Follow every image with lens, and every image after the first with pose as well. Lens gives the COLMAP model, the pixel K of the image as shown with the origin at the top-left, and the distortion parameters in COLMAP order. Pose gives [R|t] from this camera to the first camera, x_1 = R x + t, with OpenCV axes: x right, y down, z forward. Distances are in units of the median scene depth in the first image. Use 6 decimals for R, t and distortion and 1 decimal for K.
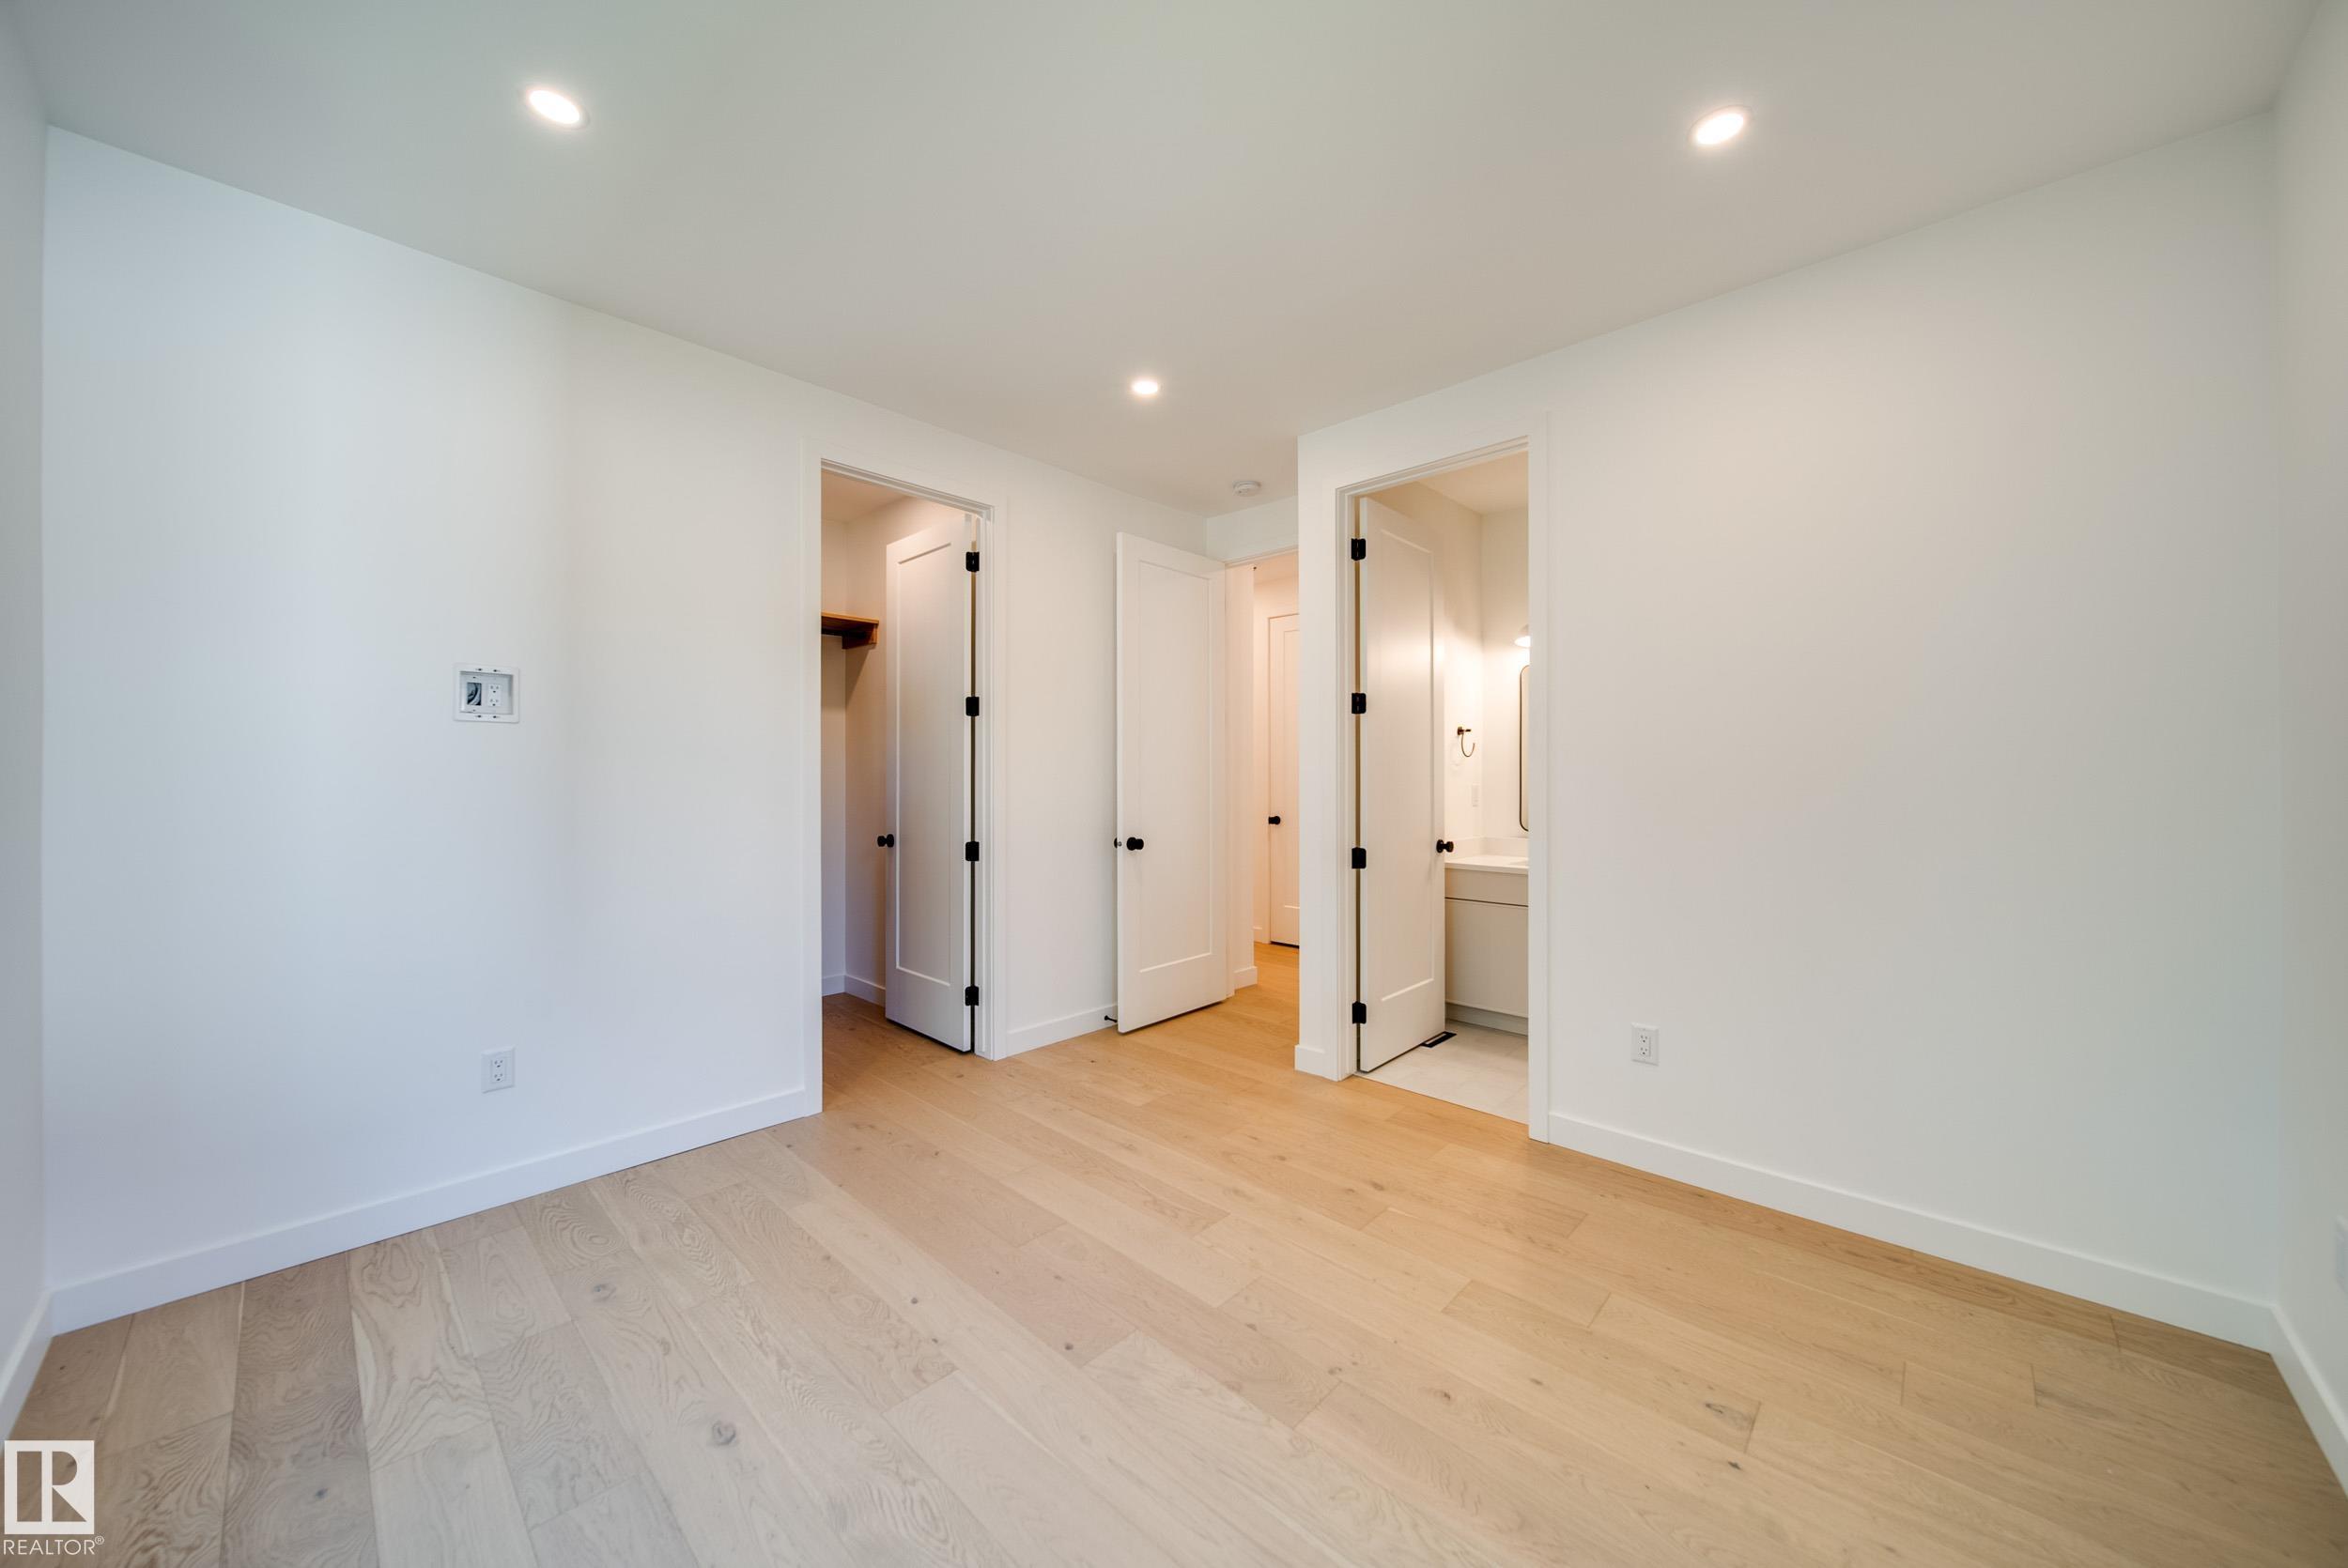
lens RADIAL K [[831.7, 0, 1171.2], [0, 831.7, 782.3], [0, 0, 1]] dist [-0.001161, -0.000123]
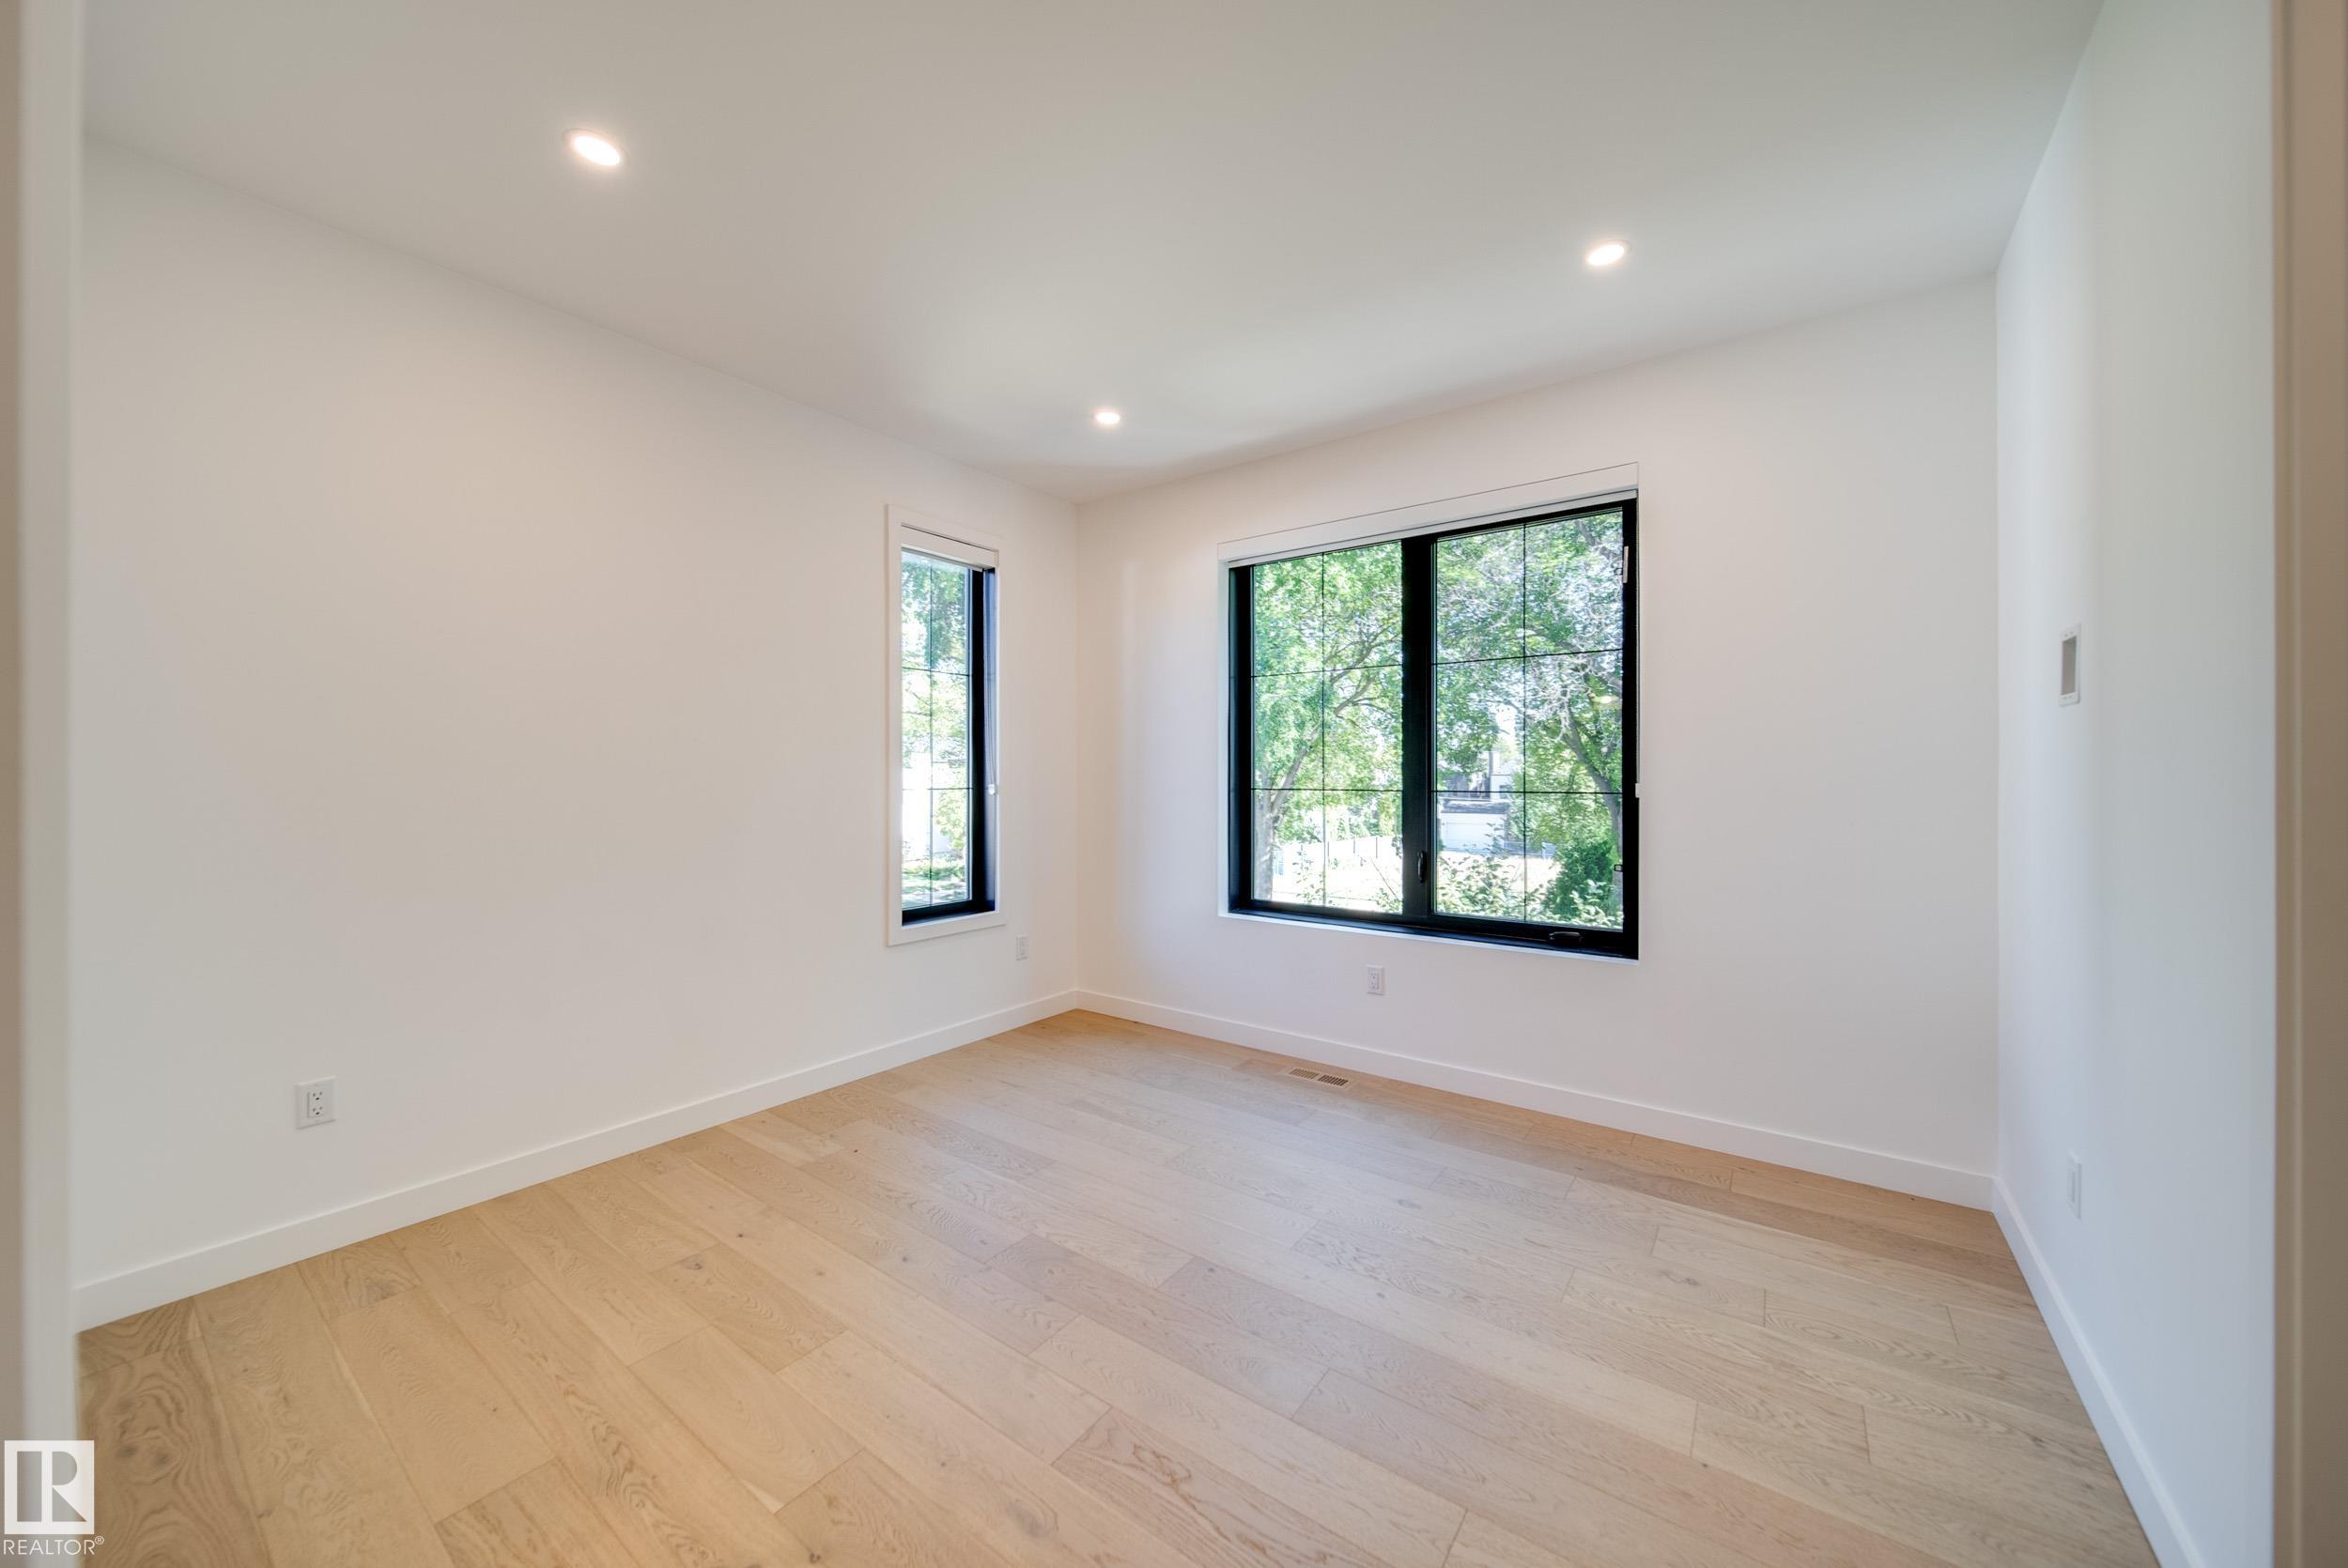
lens RADIAL K [[831.7, 0, 1171.2], [0, 831.7, 782.3], [0, 0, 1]] dist [-0.001161, -0.000123]
pose [[-0.991905, -0.000303, -0.126980, 0.079286], [-0.002187, 0.999890, 0.014697, -0.016293], [0.126962, 0.014855, -0.991796, 2.118472]]
